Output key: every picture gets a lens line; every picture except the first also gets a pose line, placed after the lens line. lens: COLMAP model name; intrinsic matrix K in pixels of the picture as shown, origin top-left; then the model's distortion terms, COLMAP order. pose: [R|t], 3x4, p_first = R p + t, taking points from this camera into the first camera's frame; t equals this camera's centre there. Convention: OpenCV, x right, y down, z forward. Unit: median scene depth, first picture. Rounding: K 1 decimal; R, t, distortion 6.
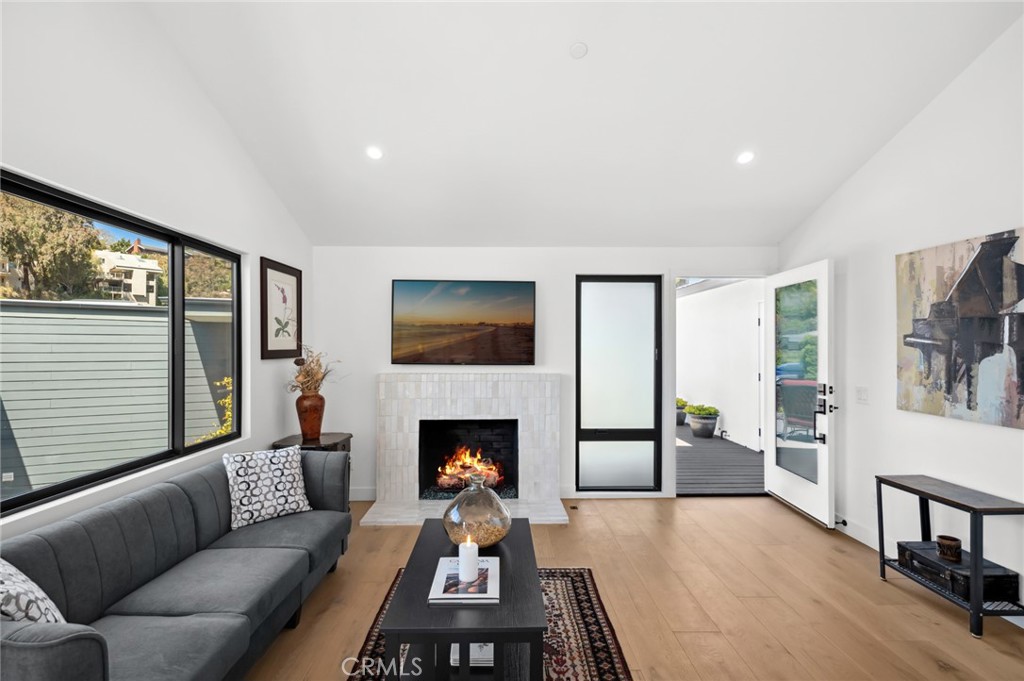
lens RADIAL K [[476.6, 0, 515.9], [0, 476.6, 348.7], [0, 0, 1]] dist [0.000209, -0.000275]
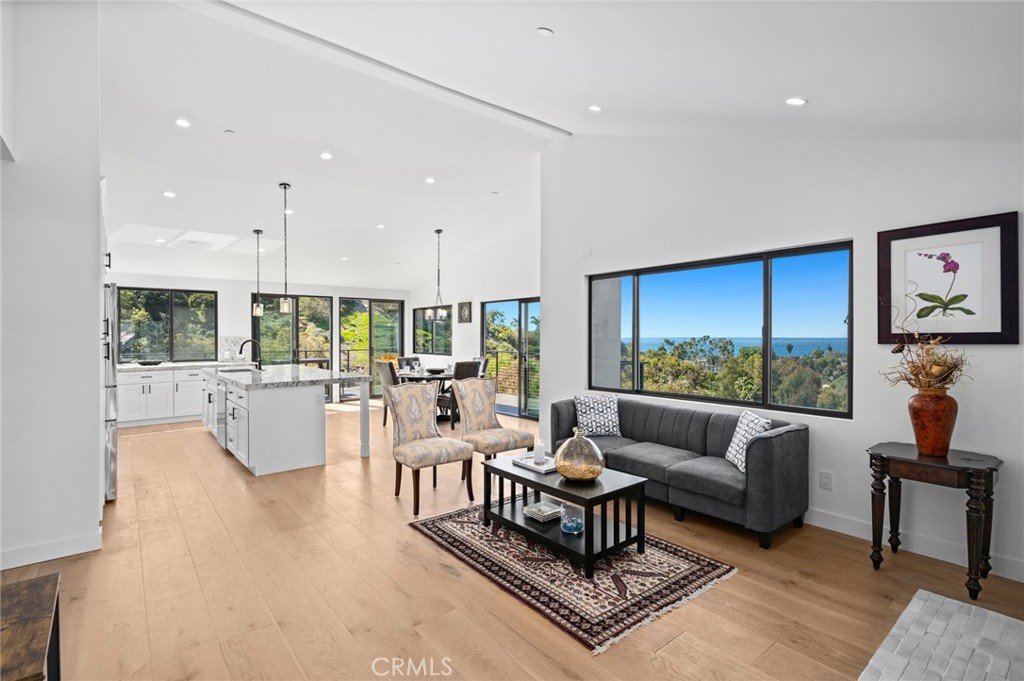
lens RADIAL K [[476.6, 0, 509.9], [0, 476.6, 322.9], [0, 0, 1]] dist [0.000209, -0.000275]
pose [[-0.800831, -0.015689, -0.598685, 0.758358], [0.003827, 0.999502, -0.031313, 0.011951], [0.598878, -0.027368, -0.800373, 1.686028]]
